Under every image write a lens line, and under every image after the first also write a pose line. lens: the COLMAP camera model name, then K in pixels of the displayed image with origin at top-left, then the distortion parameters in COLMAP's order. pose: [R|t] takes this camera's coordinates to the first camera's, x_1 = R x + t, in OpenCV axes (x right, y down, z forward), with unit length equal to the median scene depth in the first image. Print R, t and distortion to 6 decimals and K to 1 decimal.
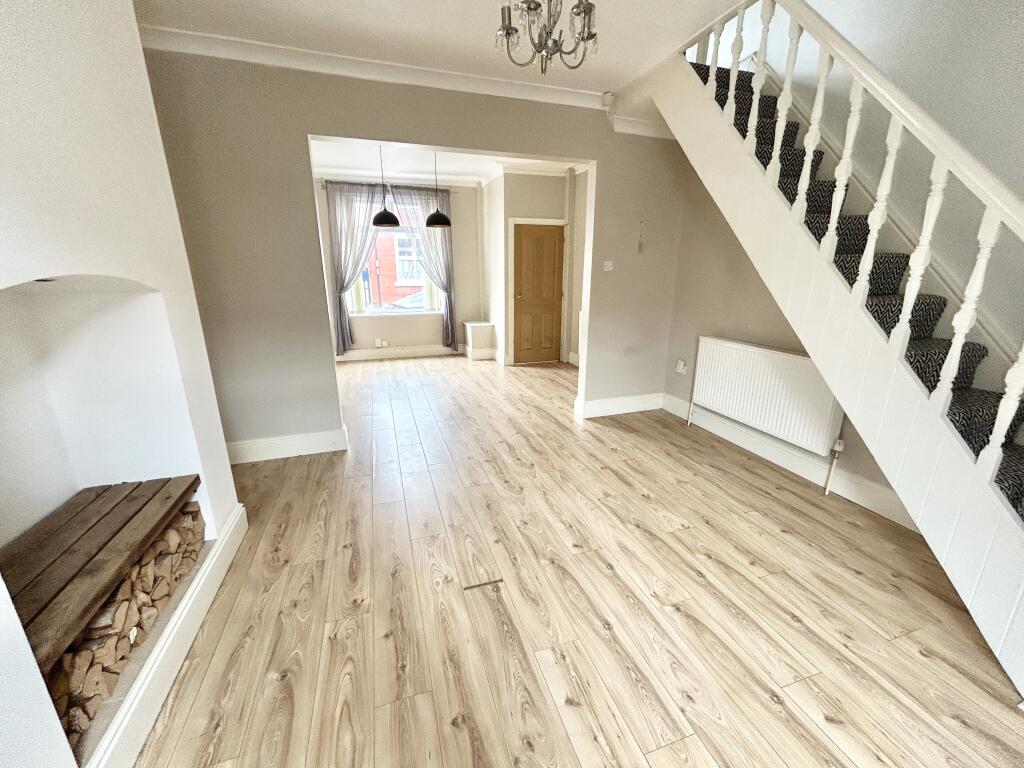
lens RADIAL K [[412.5, 0, 511.7], [0, 412.5, 384.8], [0, 0, 1]] dist [-0.000544, 0.000192]
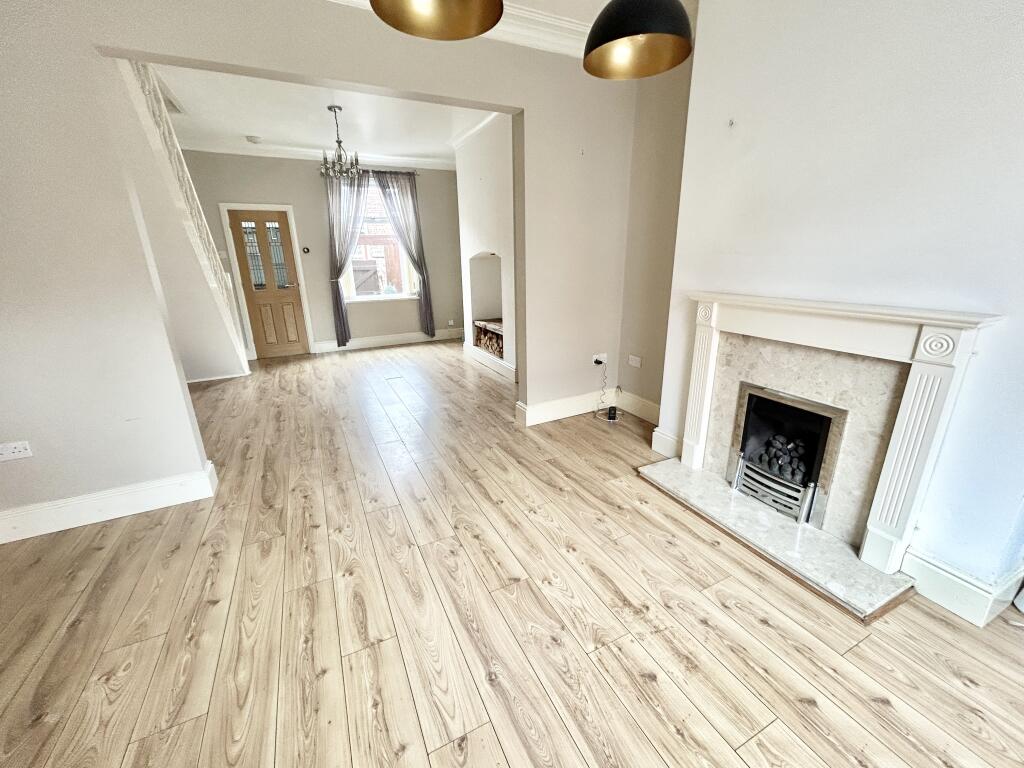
lens RADIAL K [[412.5, 0, 511.7], [0, 412.5, 384.8], [0, 0, 1]] dist [-0.000544, 0.000192]
pose [[-0.989616, 0.060558, -0.130360, -0.144422], [-0.020585, 0.837861, 0.545495, -0.281071], [0.142258, 0.542514, -0.827914, 1.035734]]
